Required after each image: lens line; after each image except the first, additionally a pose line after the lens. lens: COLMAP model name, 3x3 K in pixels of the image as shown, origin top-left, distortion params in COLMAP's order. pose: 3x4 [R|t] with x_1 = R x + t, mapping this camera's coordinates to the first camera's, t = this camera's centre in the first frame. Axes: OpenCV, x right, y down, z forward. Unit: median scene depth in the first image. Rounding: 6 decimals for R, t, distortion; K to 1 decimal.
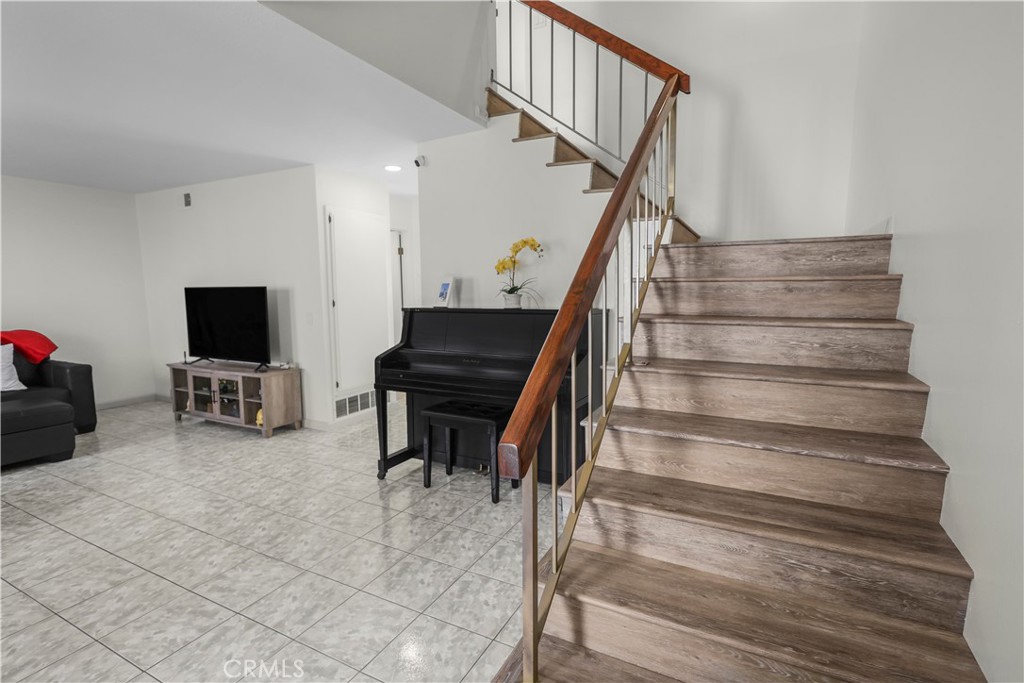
lens RADIAL K [[480.9, 0, 510.9], [0, 480.9, 344.4], [0, 0, 1]] dist [0.000206, 0.000150]
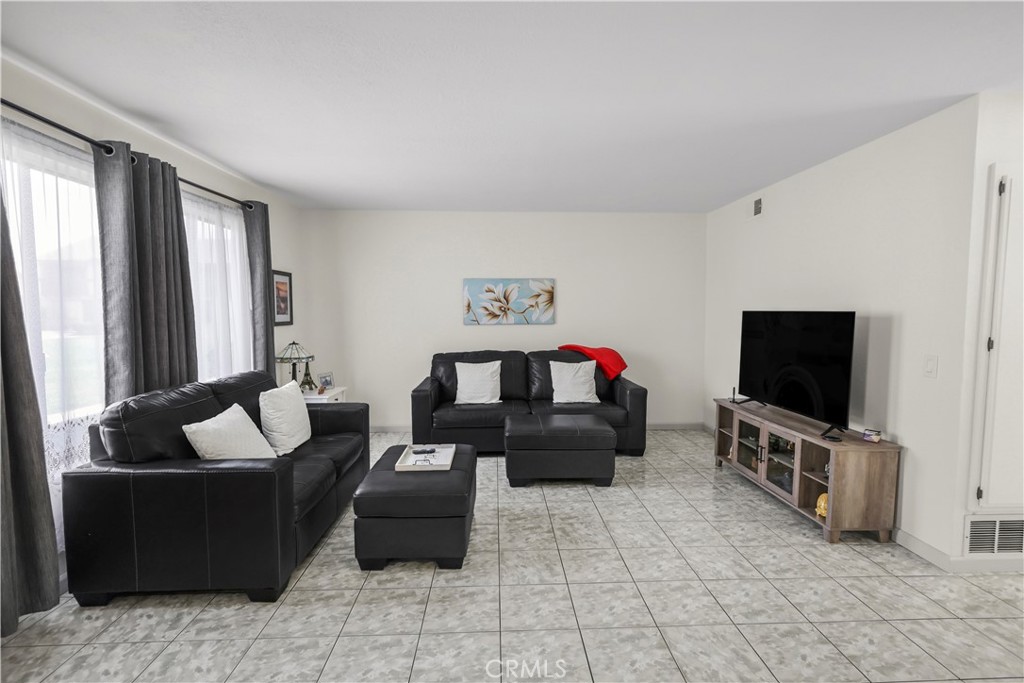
lens RADIAL K [[480.9, 0, 510.9], [0, 480.9, 344.4], [0, 0, 1]] dist [0.000206, 0.000150]
pose [[0.496168, 0.067963, -0.865563, -0.164743], [-0.102254, 0.994568, 0.019476, -0.039131], [0.862184, 0.078844, 0.500422, 0.261138]]
